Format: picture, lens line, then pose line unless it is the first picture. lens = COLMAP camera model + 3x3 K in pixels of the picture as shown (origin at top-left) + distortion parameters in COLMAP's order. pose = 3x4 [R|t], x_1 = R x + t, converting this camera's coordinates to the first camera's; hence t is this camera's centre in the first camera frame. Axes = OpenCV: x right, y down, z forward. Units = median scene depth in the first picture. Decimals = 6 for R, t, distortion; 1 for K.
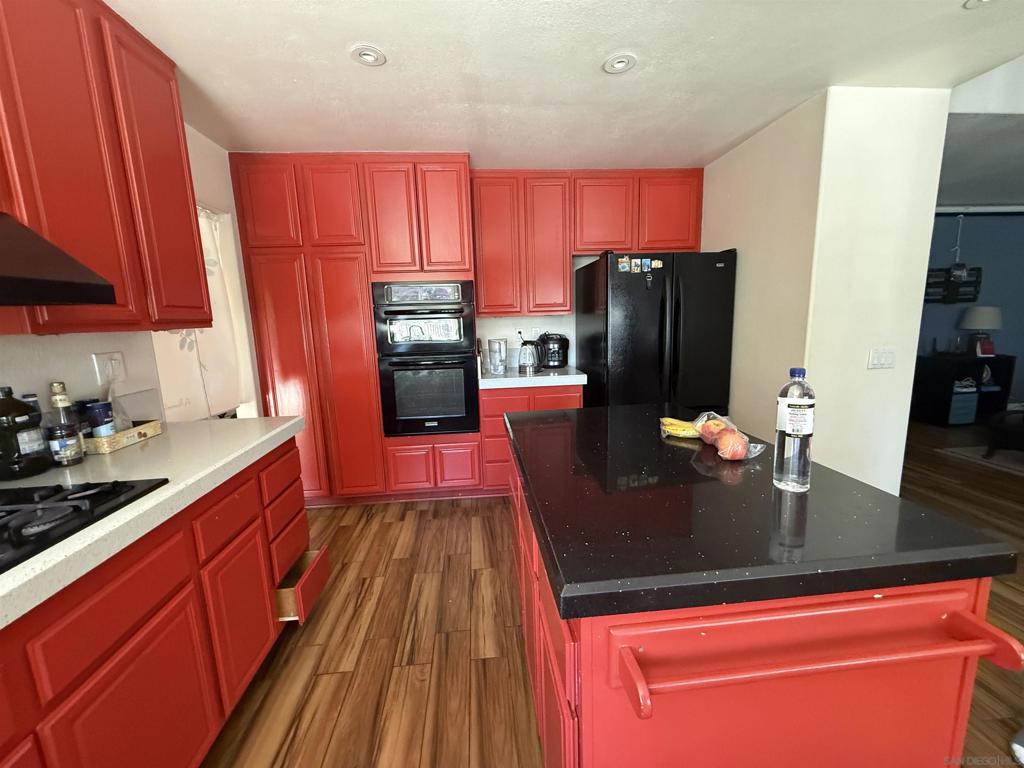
lens RADIAL K [[406.7, 0, 514.6], [0, 406.7, 384.8], [0, 0, 1]] dist [0.003480, 0.000314]
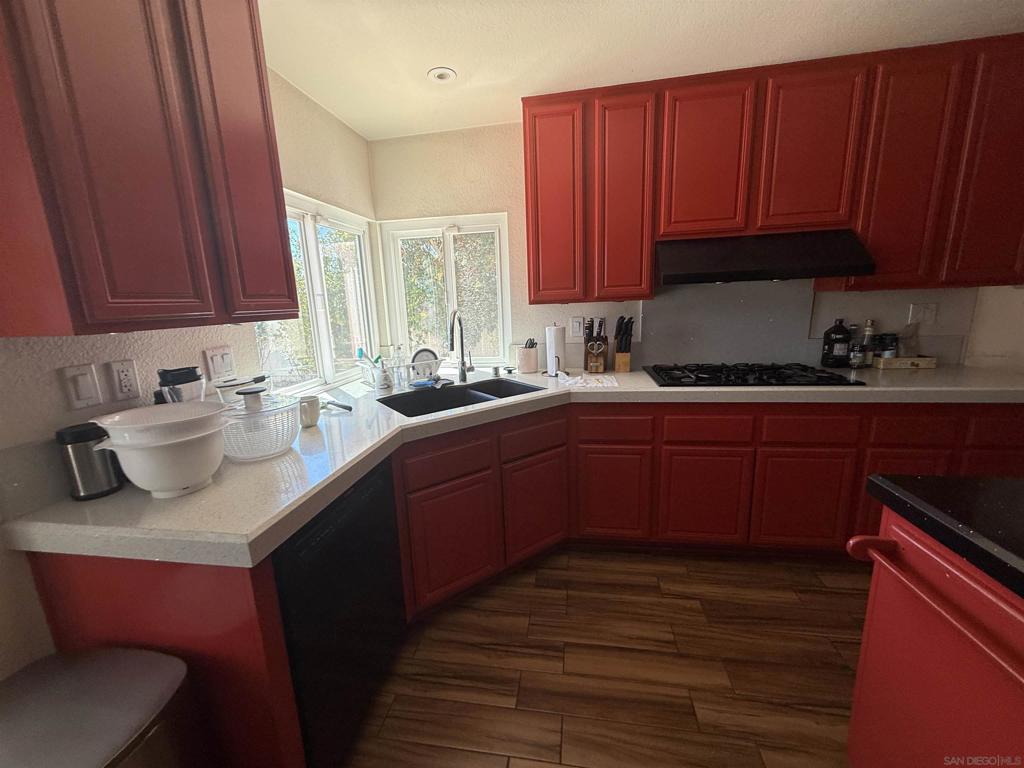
lens RADIAL K [[406.7, 0, 512.9], [0, 406.7, 385.1], [0, 0, 1]] dist [0.003480, 0.000314]
pose [[-0.264255, 0.229071, -0.936854, 0.923846], [-0.115838, 0.956814, 0.266626, -0.026567], [0.957471, 0.178981, -0.226307, 0.022186]]
